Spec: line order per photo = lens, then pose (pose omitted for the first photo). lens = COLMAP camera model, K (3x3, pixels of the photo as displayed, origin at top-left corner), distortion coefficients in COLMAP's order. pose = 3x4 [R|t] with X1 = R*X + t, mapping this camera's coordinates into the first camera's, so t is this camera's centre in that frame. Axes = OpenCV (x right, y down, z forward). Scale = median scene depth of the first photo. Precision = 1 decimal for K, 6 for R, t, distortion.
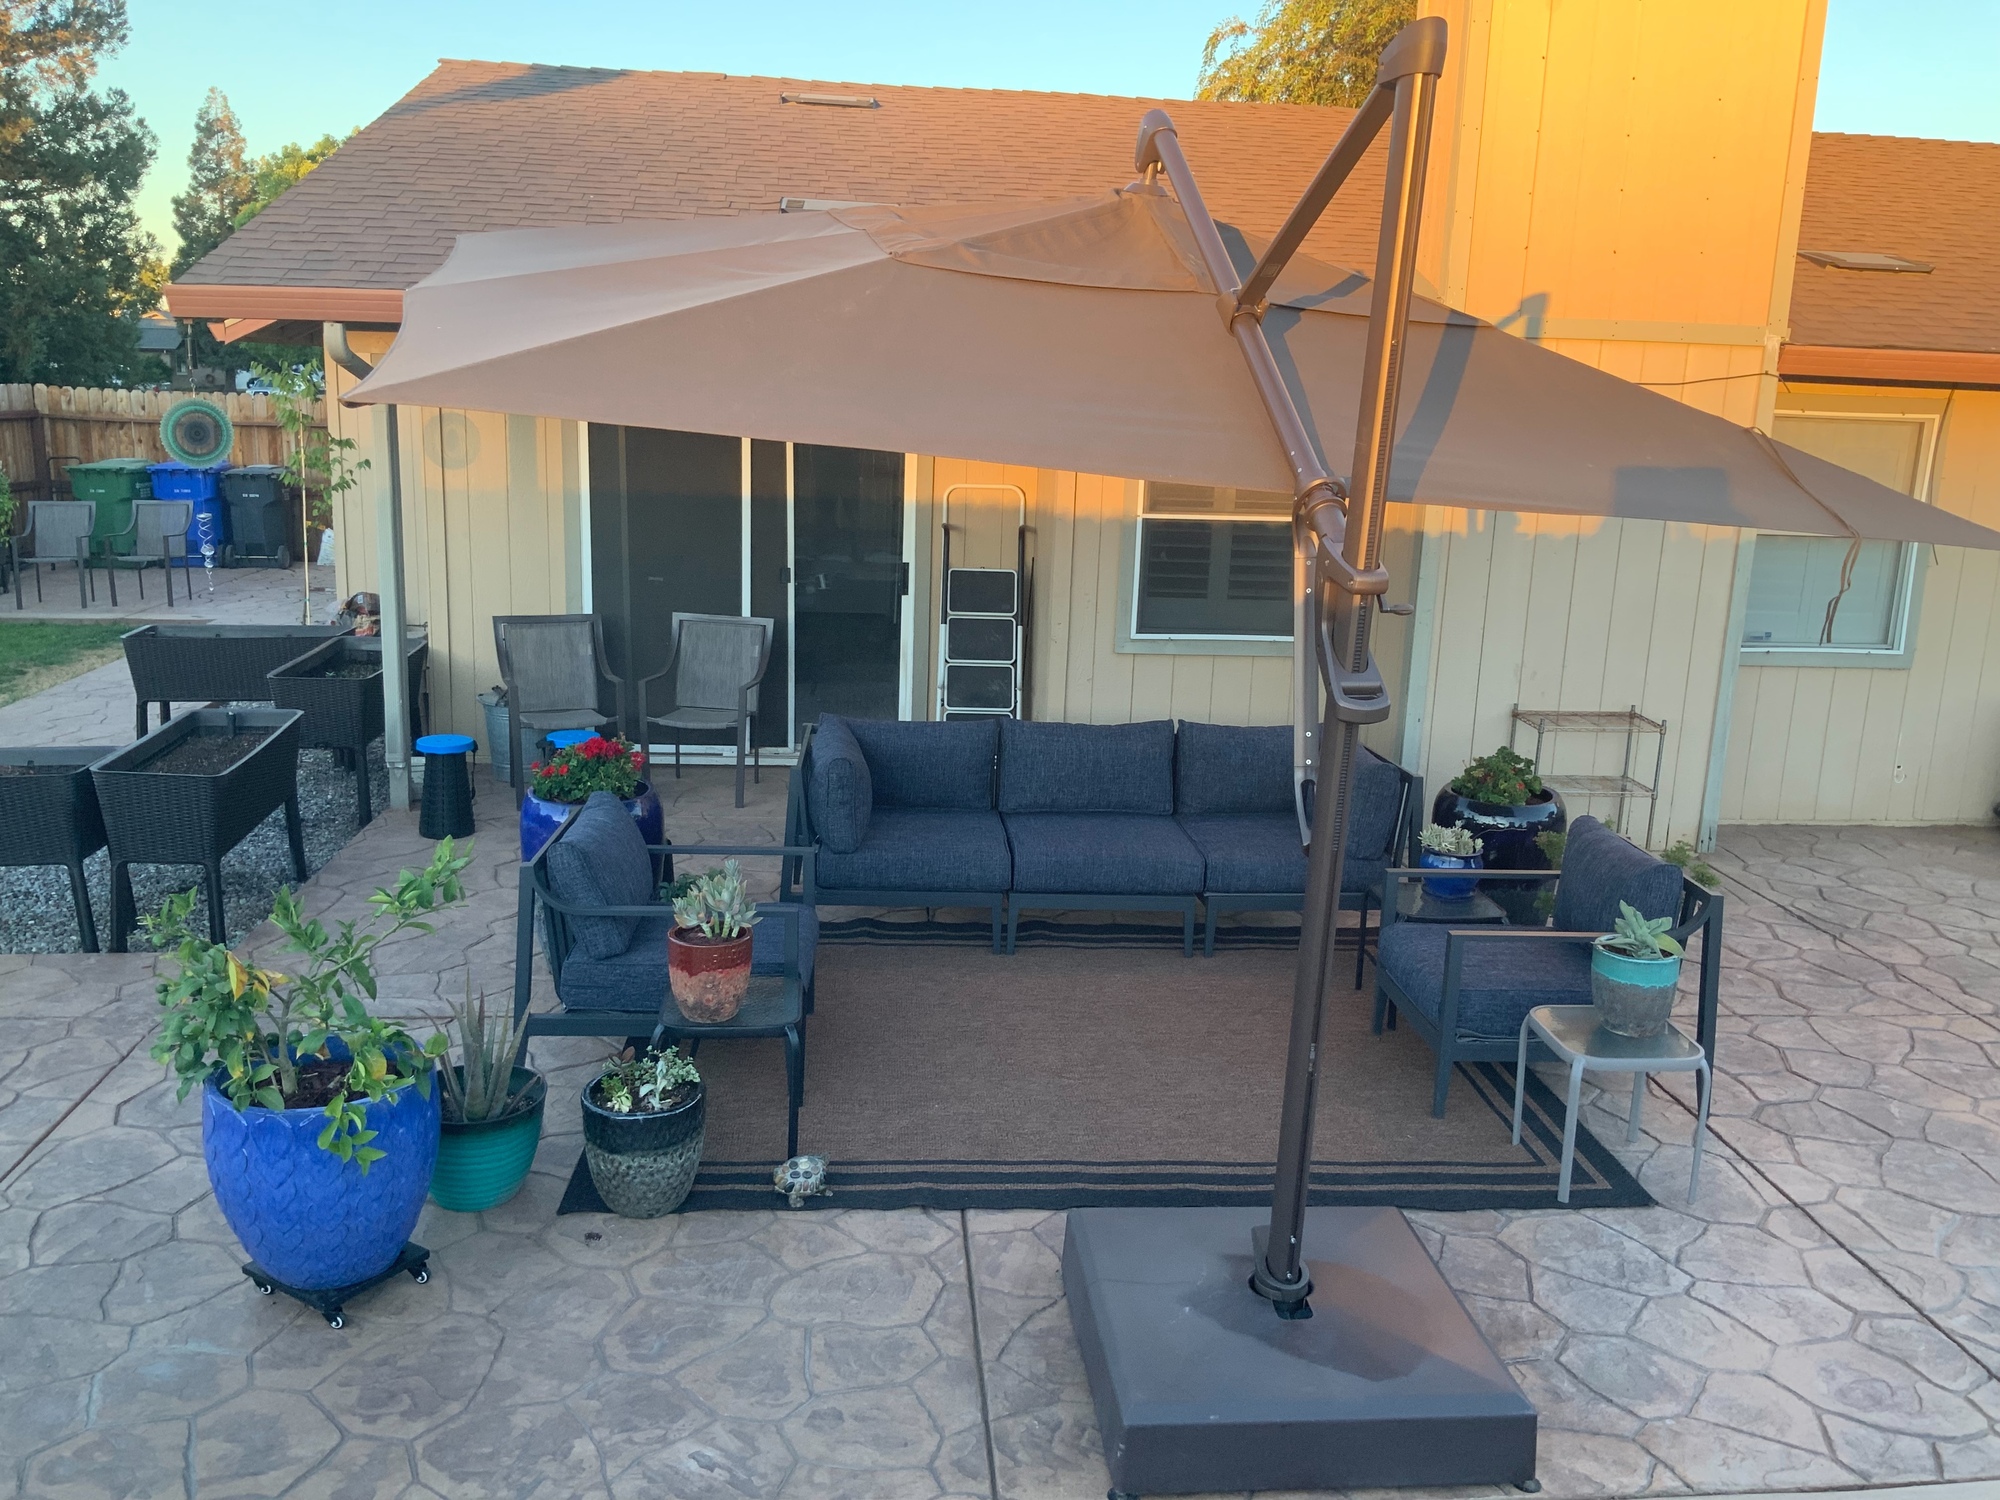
lens RADIAL K [[1691.1, 0, 1000.0], [0, 1691.1, 750.0], [0, 0, 1]] dist [0.069657, -0.000549]
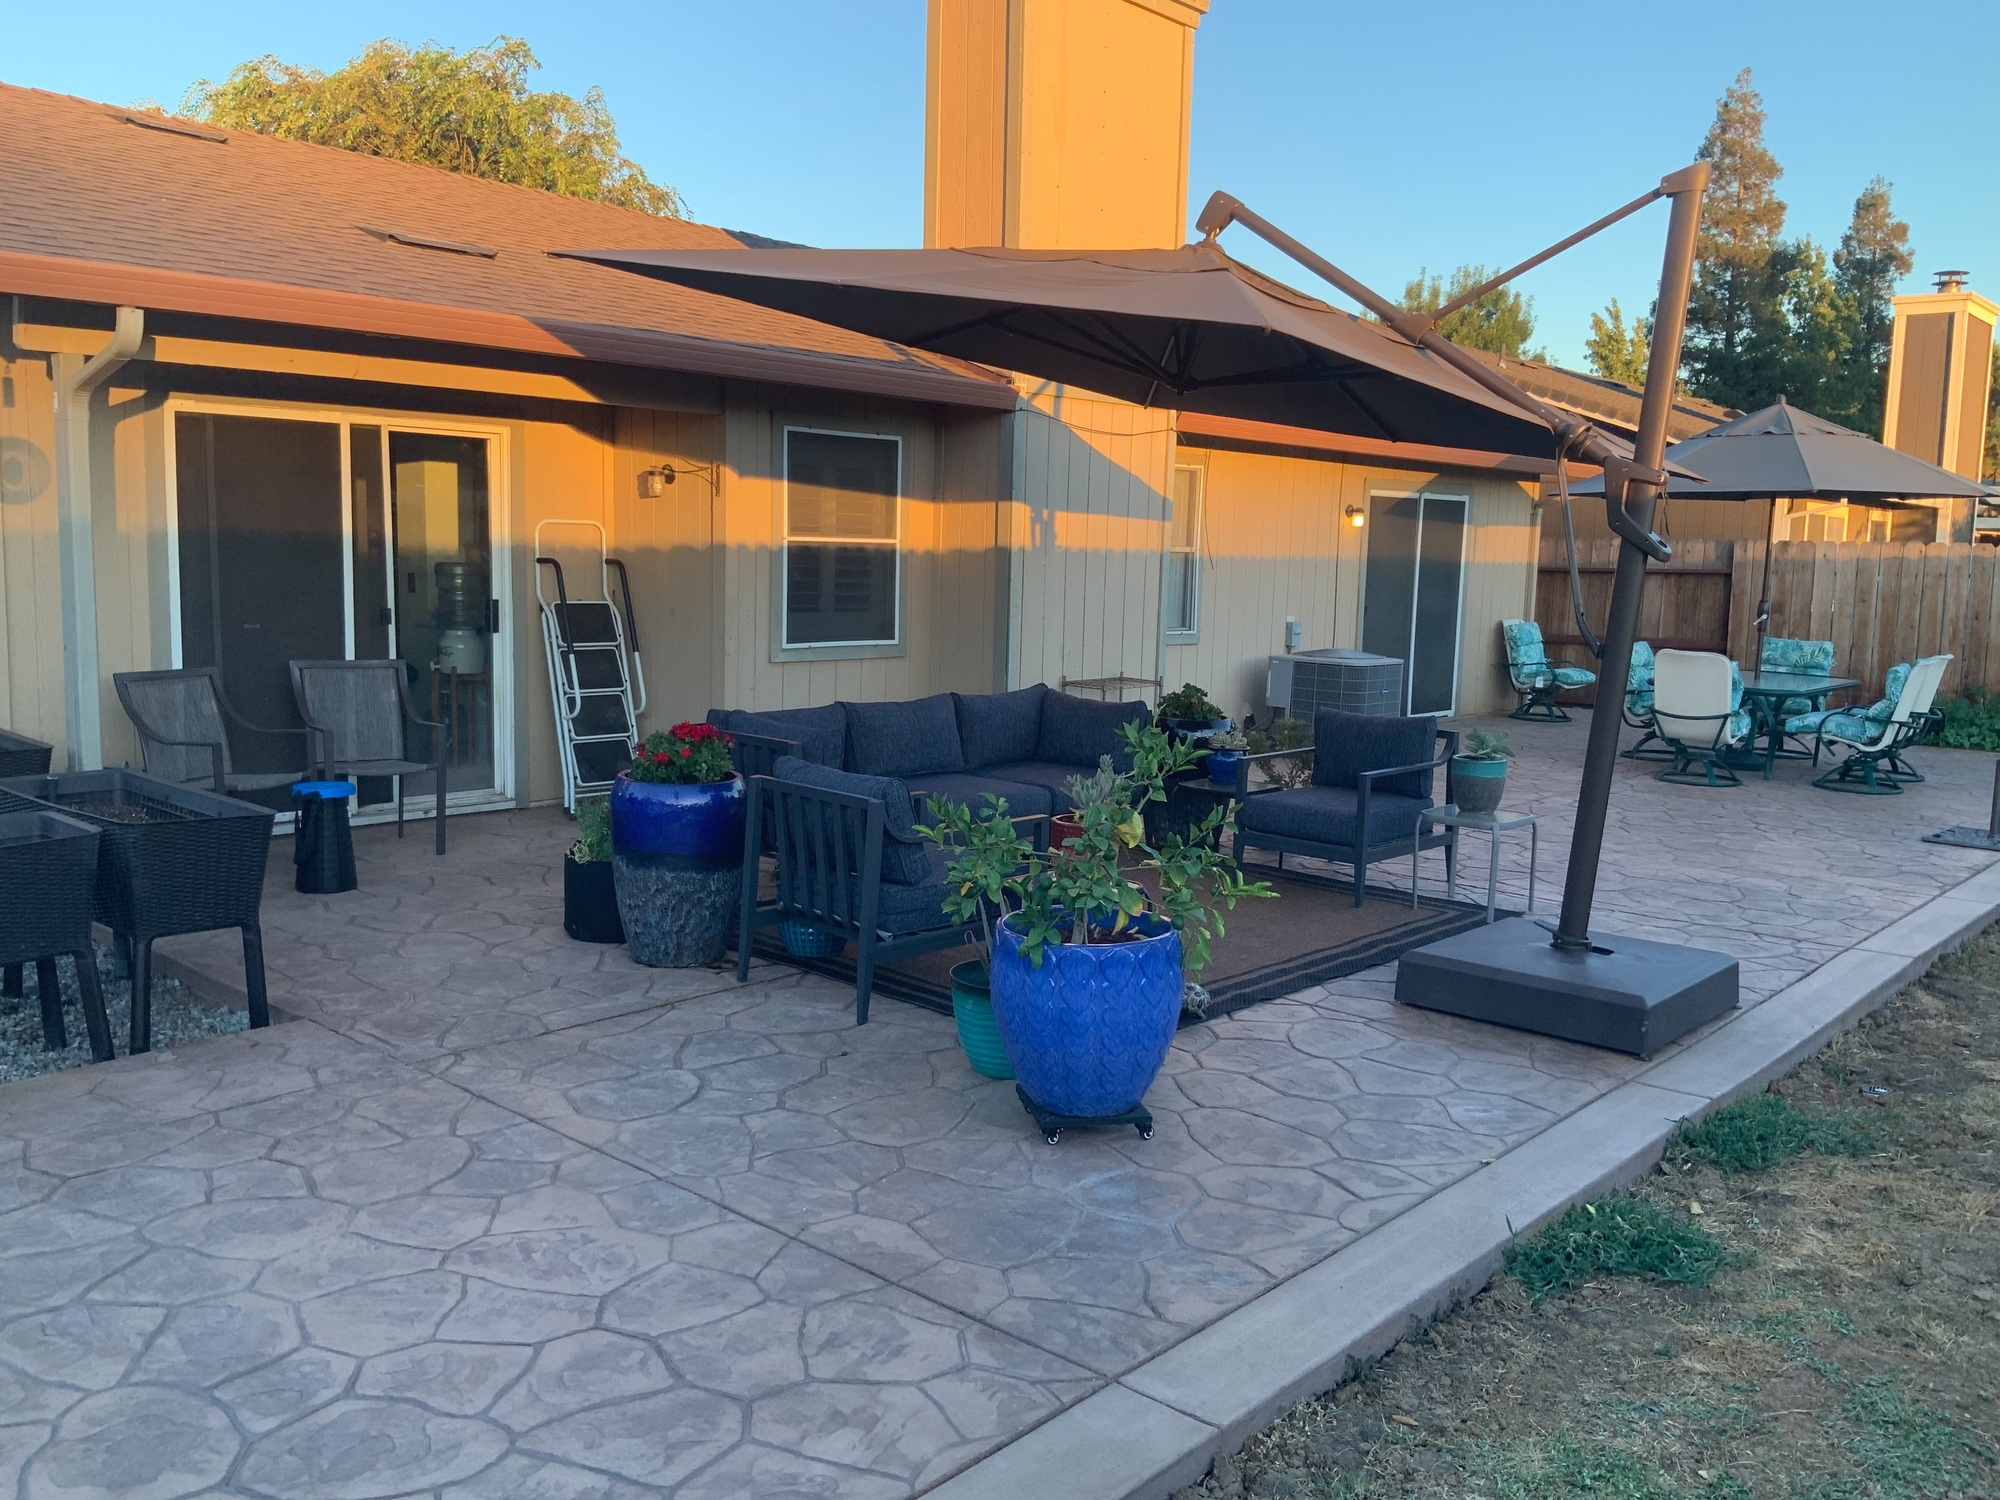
lens RADIAL K [[1674.7, 0, 1000.0], [0, 1674.7, 750.0], [0, 0, 1]] dist [0.001714, -0.000653]
pose [[0.697982, -0.095669, 0.709696, -0.615169], [0.150663, 0.988472, -0.014927, 0.039155], [-0.700087, 0.117344, 0.704350, 0.124166]]
